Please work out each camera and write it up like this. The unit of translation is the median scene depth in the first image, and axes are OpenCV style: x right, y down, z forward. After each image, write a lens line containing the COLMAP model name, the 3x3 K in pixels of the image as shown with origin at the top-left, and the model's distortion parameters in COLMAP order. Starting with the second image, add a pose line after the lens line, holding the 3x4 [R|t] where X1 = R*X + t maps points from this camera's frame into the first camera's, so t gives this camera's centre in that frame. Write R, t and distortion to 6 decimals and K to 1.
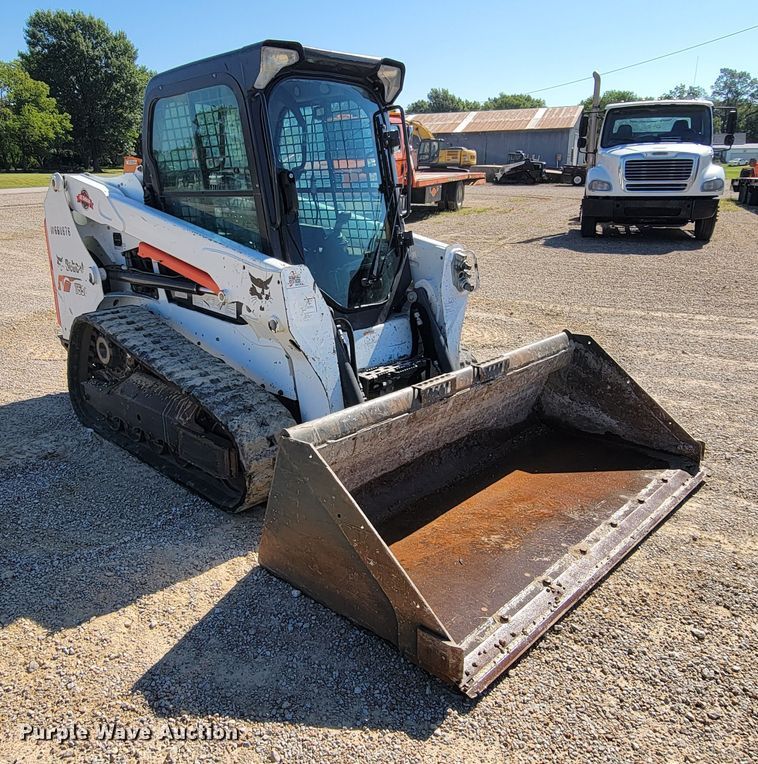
lens RADIAL K [[683.6, 0, 379.0], [0, 683.6, 382.0], [0, 0, 1]] dist [-0.006147, -0.004212]
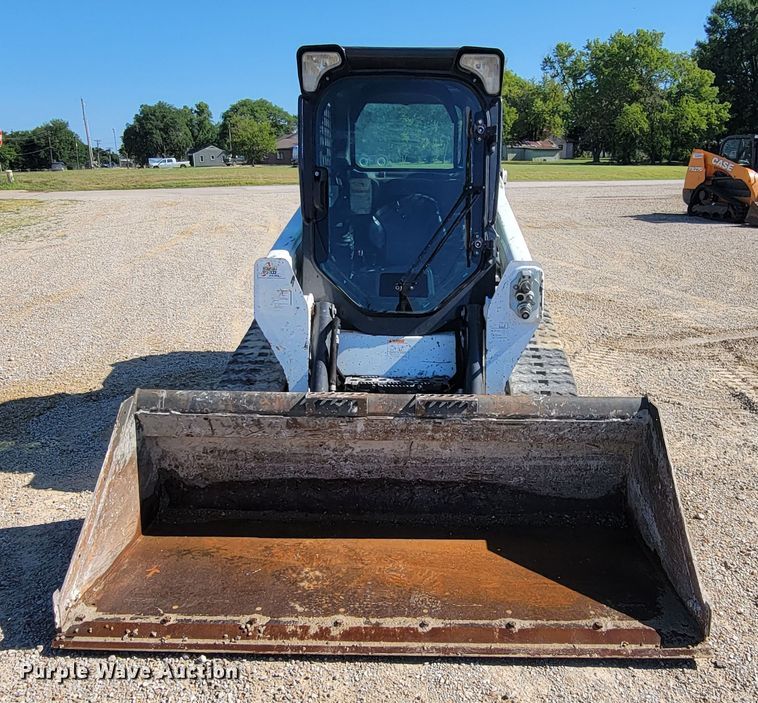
lens RADIAL K [[722.9, 0, 376.4], [0, 722.9, 387.3], [0, 0, 1]] dist [0.001240, -0.014032]
pose [[0.664046, 0.230879, -0.711152, 0.685962], [-0.230915, 0.967962, 0.098635, -0.102476], [0.711141, 0.098718, 0.696084, 0.288050]]
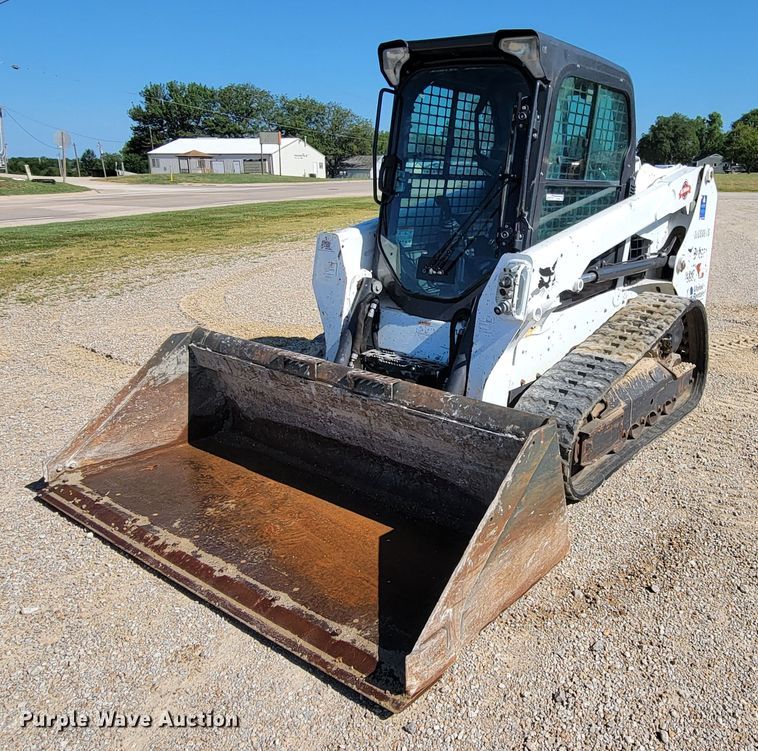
lens RADIAL K [[678.2, 0, 485.4], [0, 678.2, 361.8], [0, 0, 1]] dist [-0.006147, -0.004212]
pose [[0.136120, 0.284385, -0.948998, 0.911200], [-0.315247, 0.920555, 0.230645, -0.266524], [0.939197, 0.267773, 0.214958, 0.873904]]
